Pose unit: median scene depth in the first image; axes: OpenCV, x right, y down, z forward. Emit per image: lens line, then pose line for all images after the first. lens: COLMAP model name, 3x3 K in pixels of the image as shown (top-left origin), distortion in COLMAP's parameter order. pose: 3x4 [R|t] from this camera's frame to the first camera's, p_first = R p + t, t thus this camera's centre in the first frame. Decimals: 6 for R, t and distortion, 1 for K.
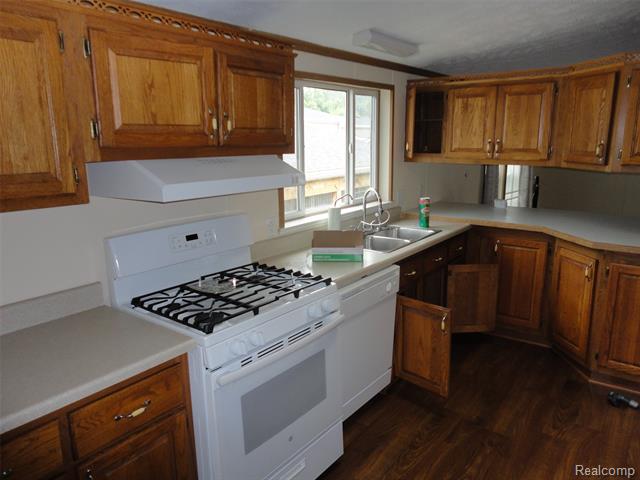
lens RADIAL K [[464.8, 0, 320.0], [0, 464.8, 239.8], [0, 0, 1]] dist [-0.001182, 0.003161]
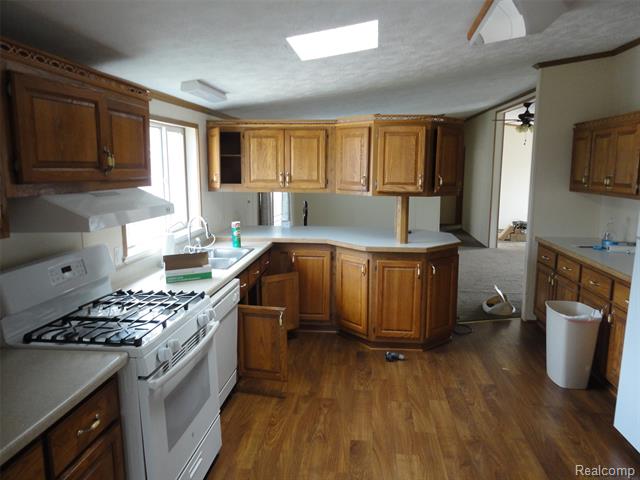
lens RADIAL K [[464.8, 0, 323.9], [0, 464.8, 240.3], [0, 0, 1]] dist [-0.001182, 0.003161]
pose [[0.850517, -0.072345, 0.520948, -0.237640], [0.102693, 0.994273, -0.029583, 0.014341], [-0.515824, 0.078659, 0.853076, -0.119597]]
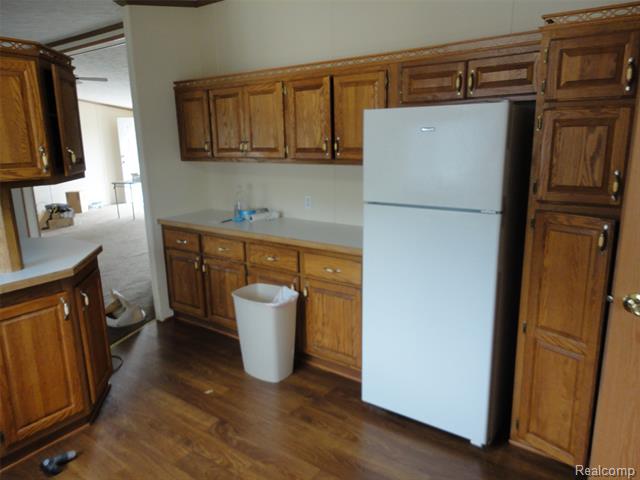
lens RADIAL K [[464.8, 0, 319.3], [0, 464.8, 239.1], [0, 0, 1]] dist [-0.001182, 0.003161]
pose [[-0.009252, -0.213999, 0.976790, -0.077857], [0.237711, 0.948359, 0.210021, -0.091983], [-0.971292, 0.234137, 0.042096, 0.415634]]
